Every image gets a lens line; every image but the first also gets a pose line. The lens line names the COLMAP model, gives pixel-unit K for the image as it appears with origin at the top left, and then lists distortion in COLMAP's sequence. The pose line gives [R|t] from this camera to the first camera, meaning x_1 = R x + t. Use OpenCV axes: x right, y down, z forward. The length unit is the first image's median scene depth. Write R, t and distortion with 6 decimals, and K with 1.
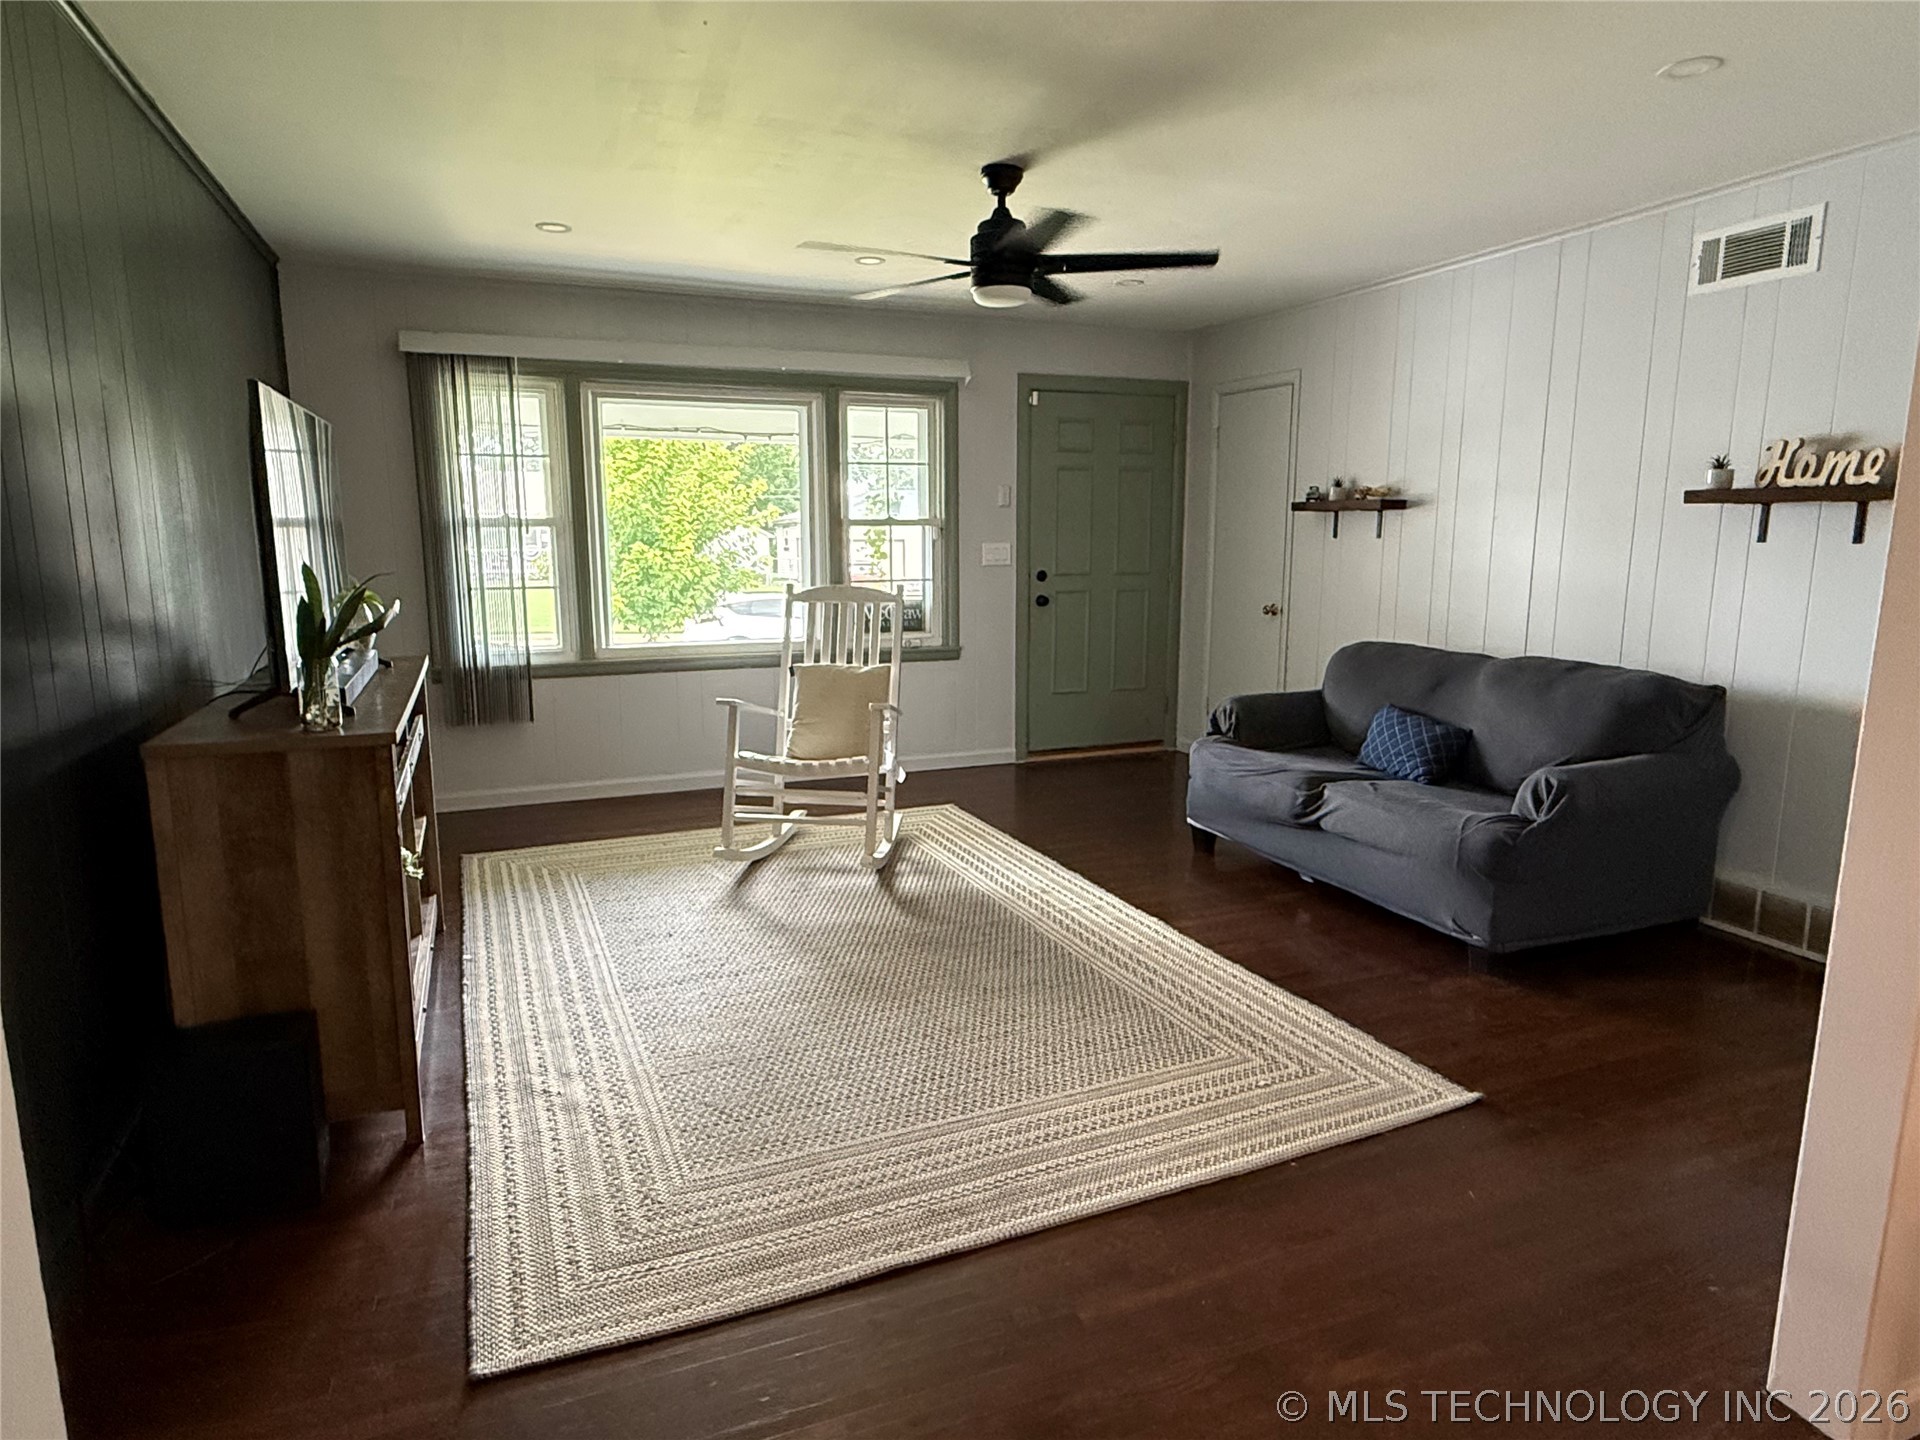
lens RADIAL K [[1112.1, 0, 960.0], [0, 1112.1, 720.0], [0, 0, 1]] dist [0.000303, -0.000852]
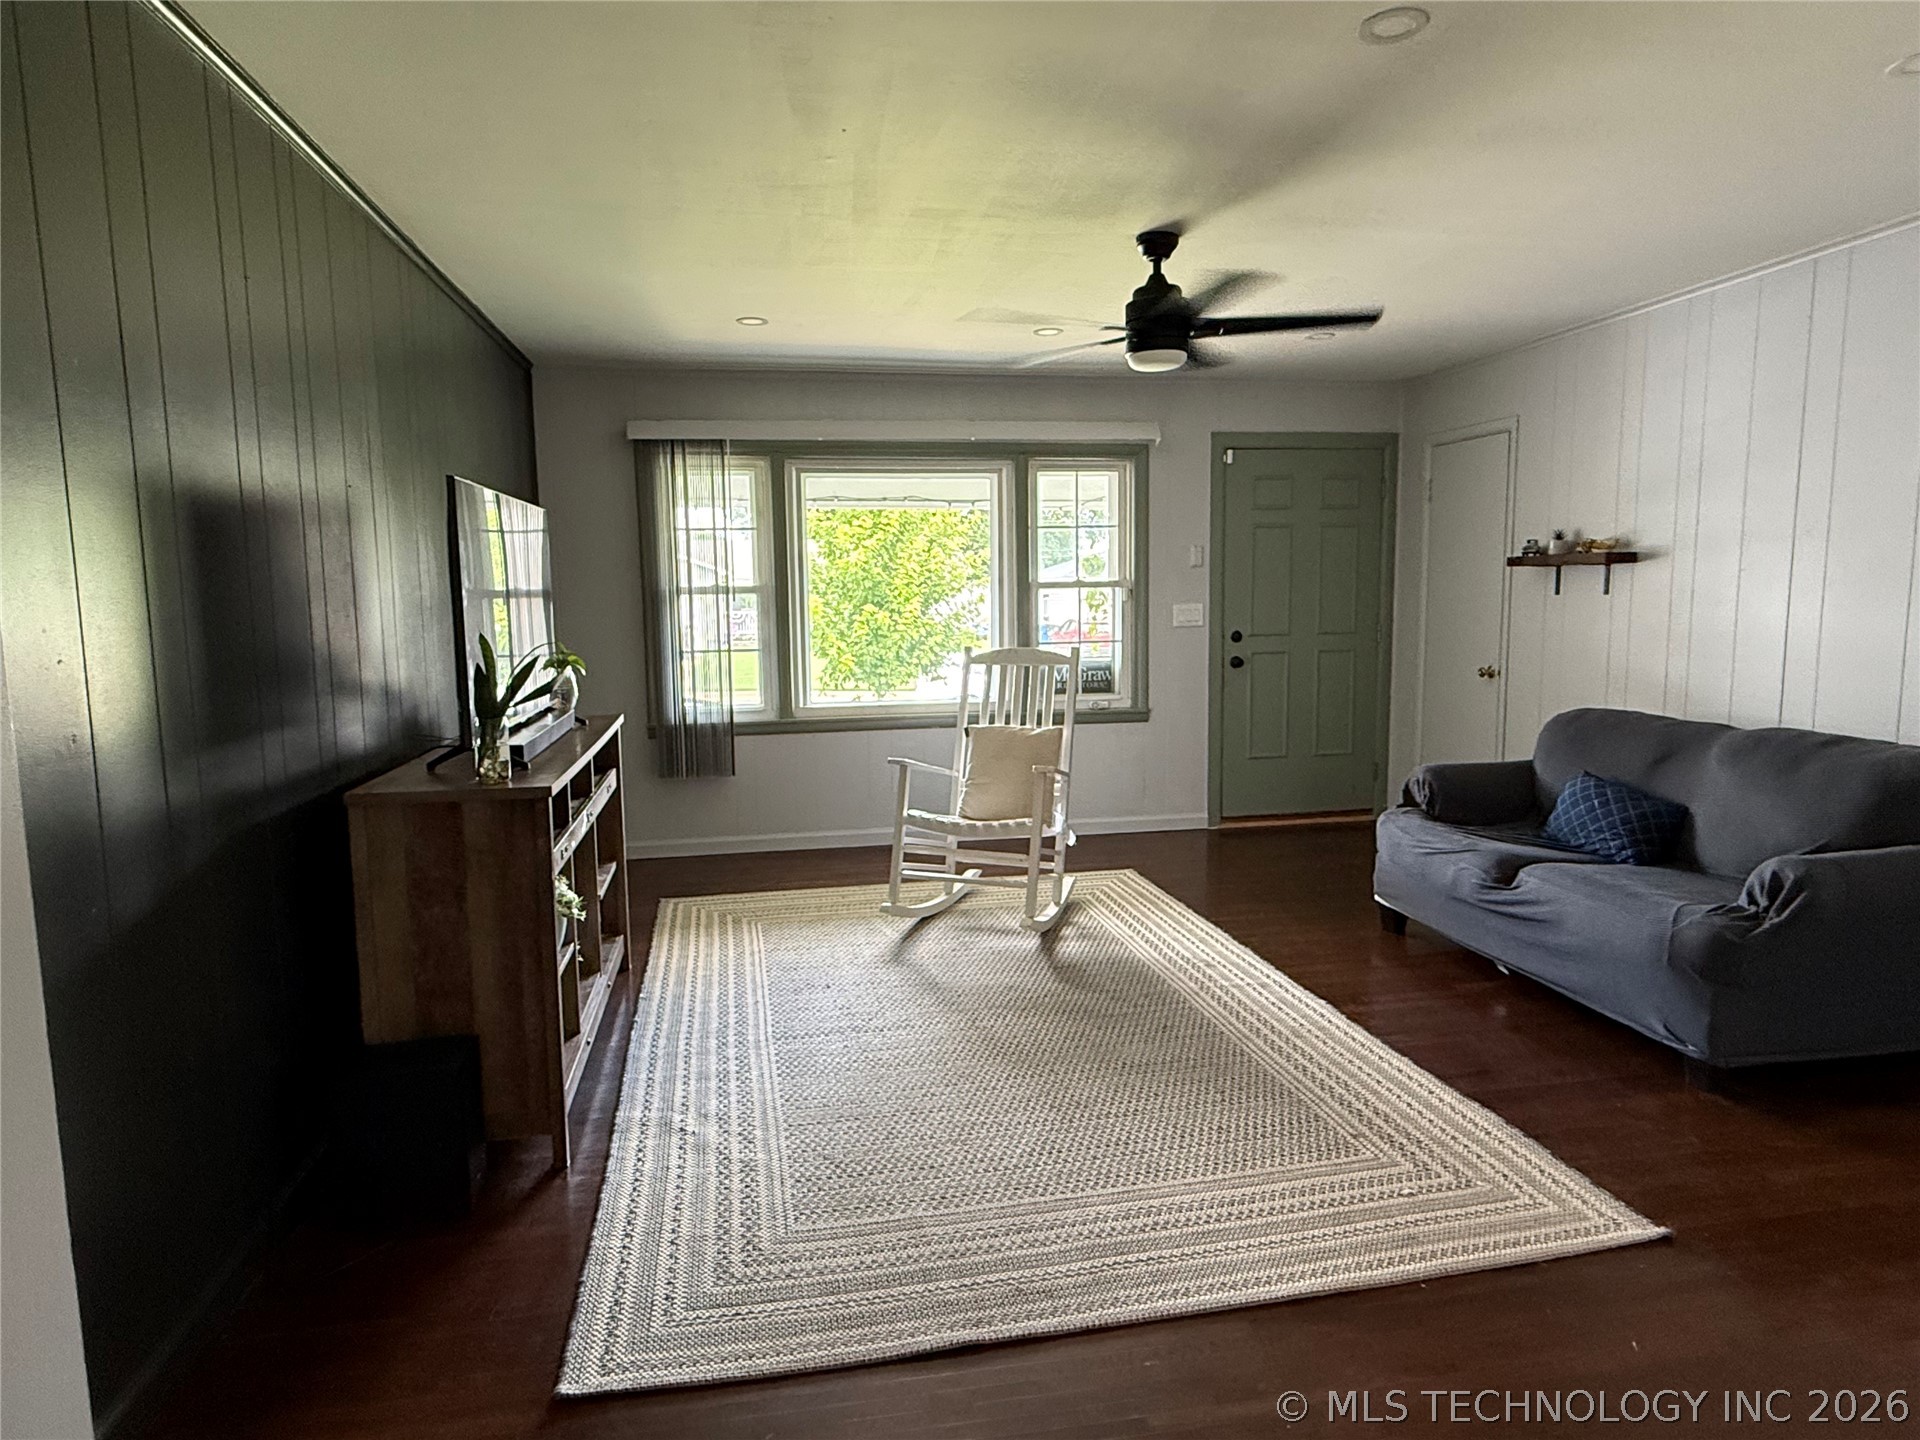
lens RADIAL K [[1110.4, 0, 954.7], [0, 1110.4, 723.8], [0, 0, 1]] dist [-0.001149, 0.000909]
pose [[0.976472, 0.012077, -0.215304, 0.078100], [-0.022467, 0.998695, -0.045875, -0.006210], [0.214469, 0.049633, 0.975469, 0.006717]]
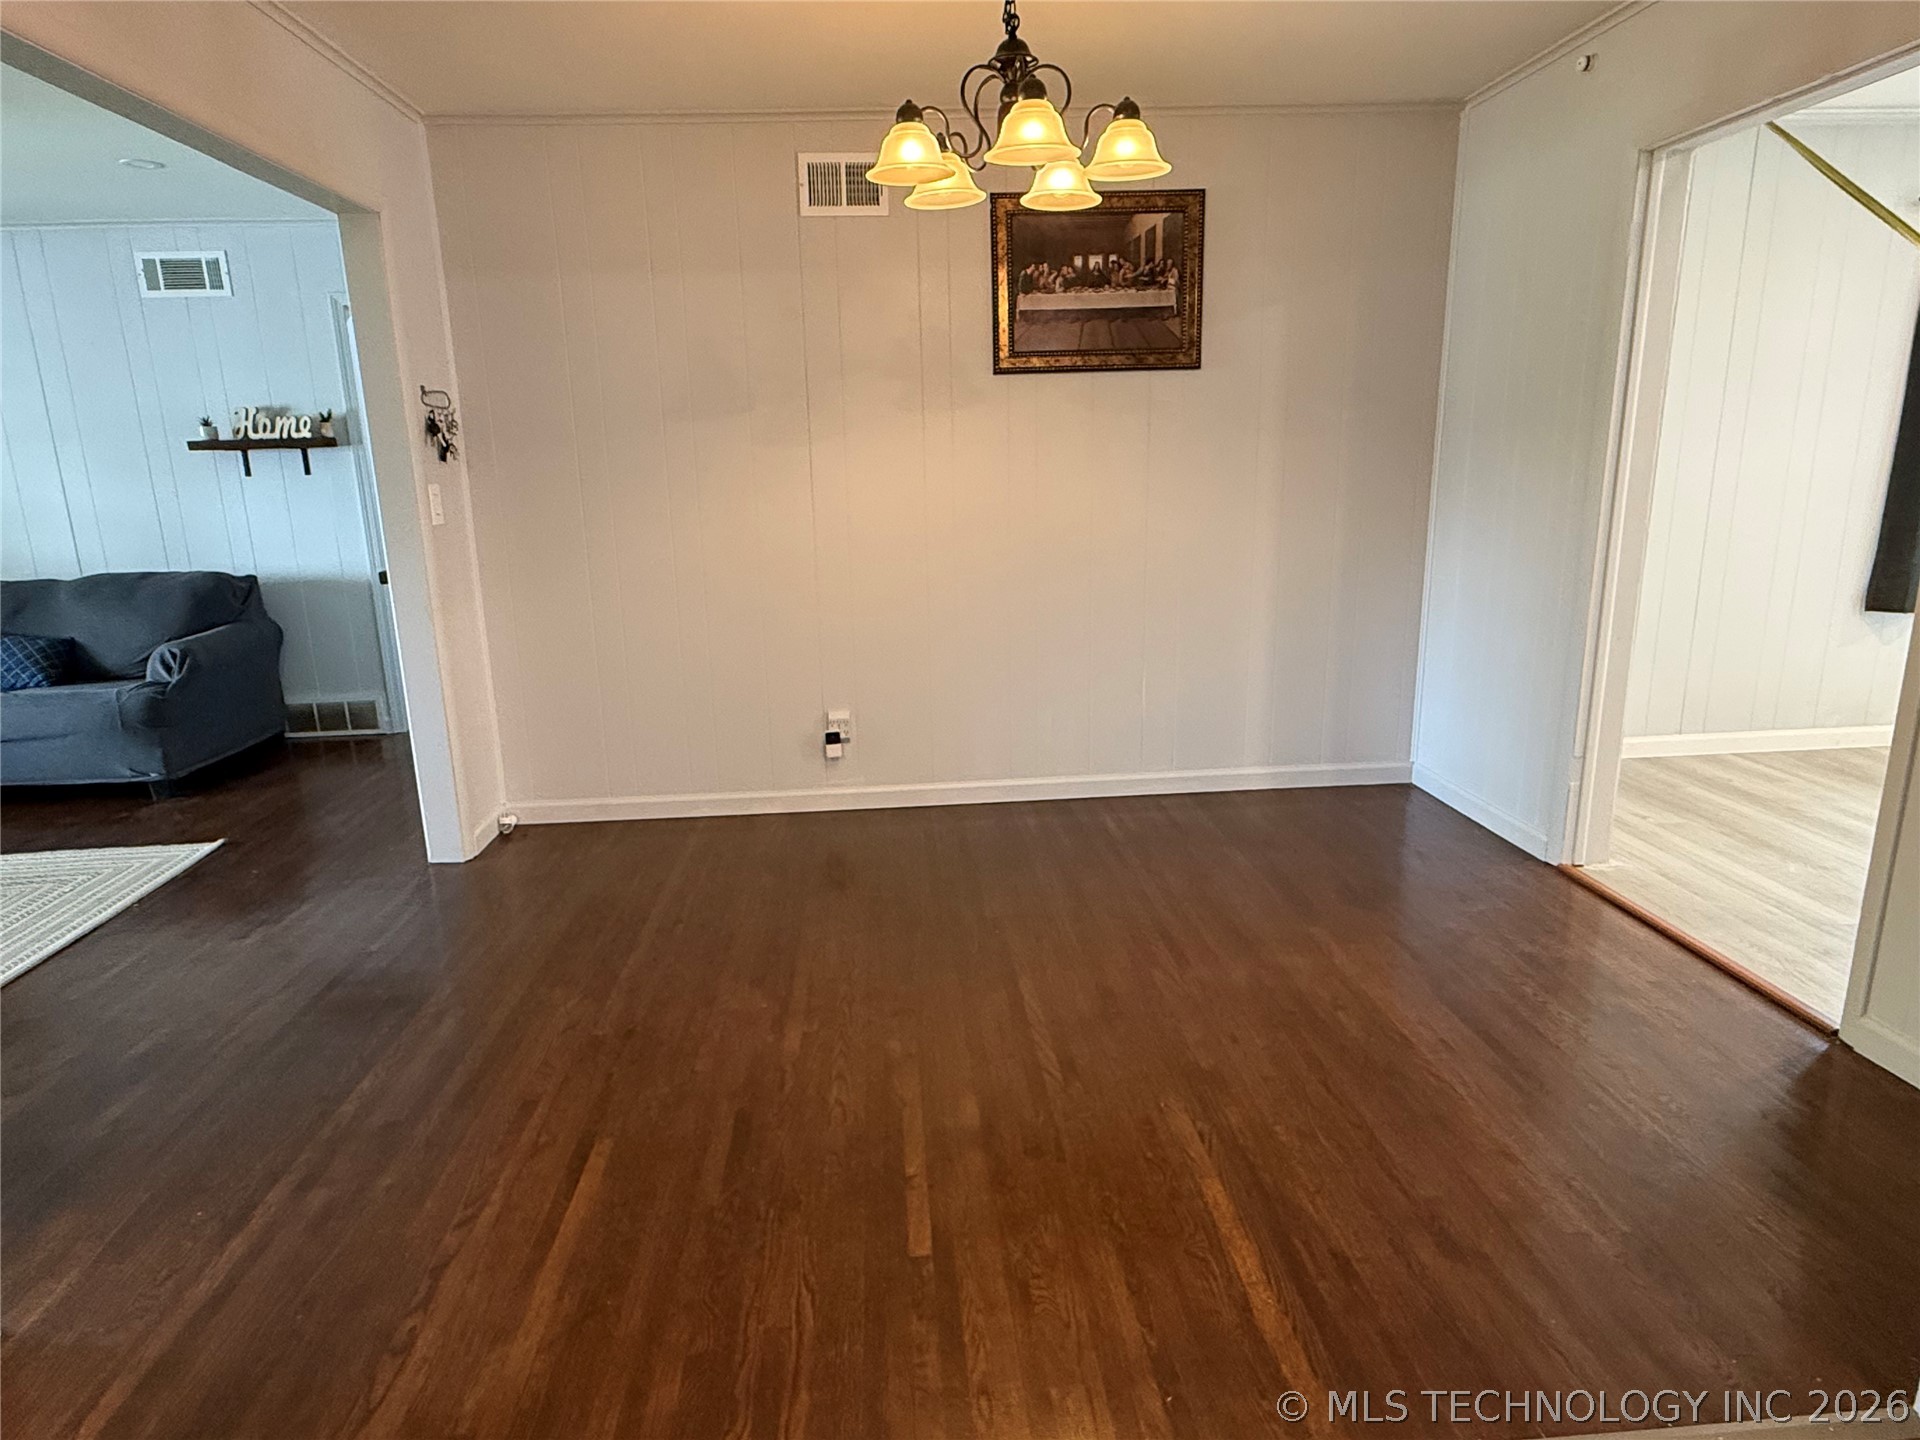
lens RADIAL K [[1112.1, 0, 960.0], [0, 1112.1, 720.0], [0, 0, 1]] dist [0.000303, -0.000852]
pose [[0.310087, -0.233016, 0.921710, -0.453582], [0.185753, 0.965663, 0.181635, 0.065143], [-0.932385, 0.114888, 0.342723, -0.380868]]
